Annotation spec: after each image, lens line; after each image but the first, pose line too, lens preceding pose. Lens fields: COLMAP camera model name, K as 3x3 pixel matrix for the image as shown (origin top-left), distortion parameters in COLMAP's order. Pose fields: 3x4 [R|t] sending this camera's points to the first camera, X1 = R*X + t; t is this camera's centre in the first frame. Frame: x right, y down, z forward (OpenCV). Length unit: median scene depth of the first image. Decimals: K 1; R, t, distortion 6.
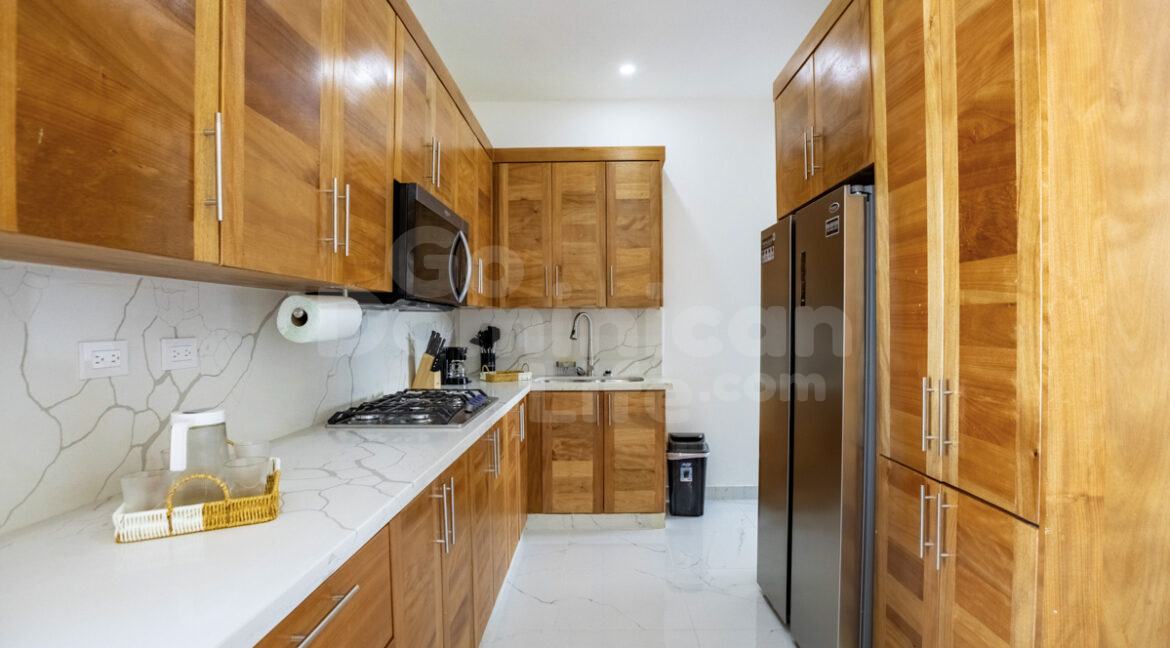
lens RADIAL K [[551.8, 0, 585.0], [0, 551.8, 324.0], [0, 0, 1]] dist [-0.037545, -0.000019]
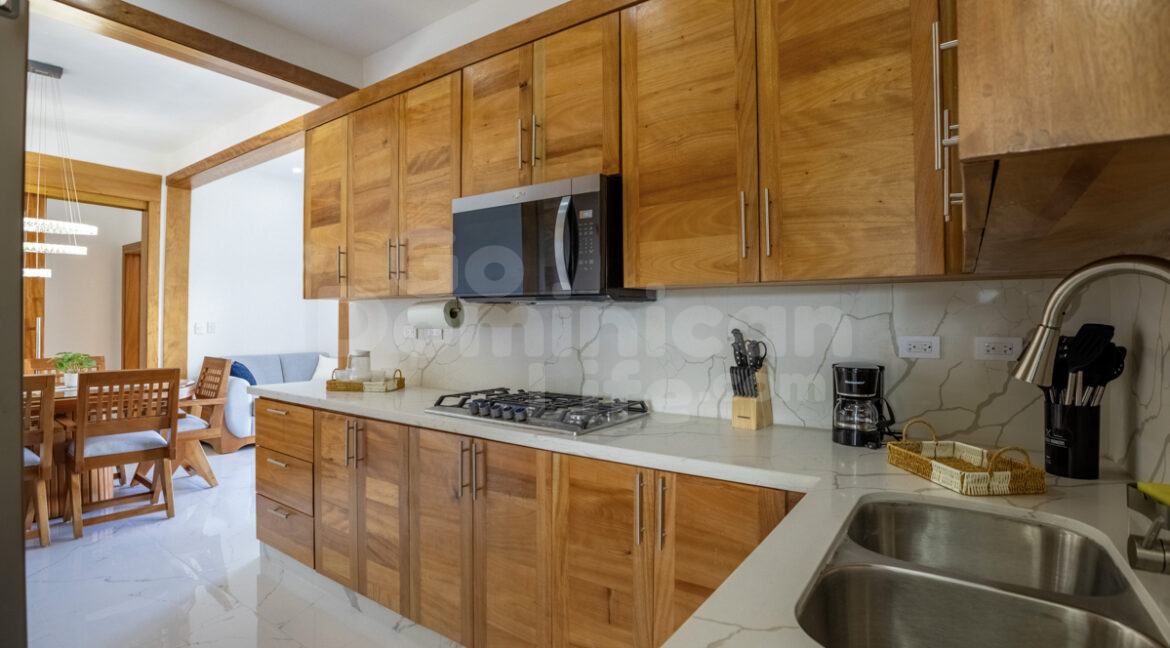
lens RADIAL K [[556.9, 0, 602.6], [0, 556.9, 309.9], [0, 0, 1]] dist [-0.039279, 0.000429]
pose [[-0.541786, -0.010229, -0.840454, 0.635471], [0.006301, 0.999848, -0.016231, 0.001447], [0.840493, -0.014090, -0.541639, 2.277174]]
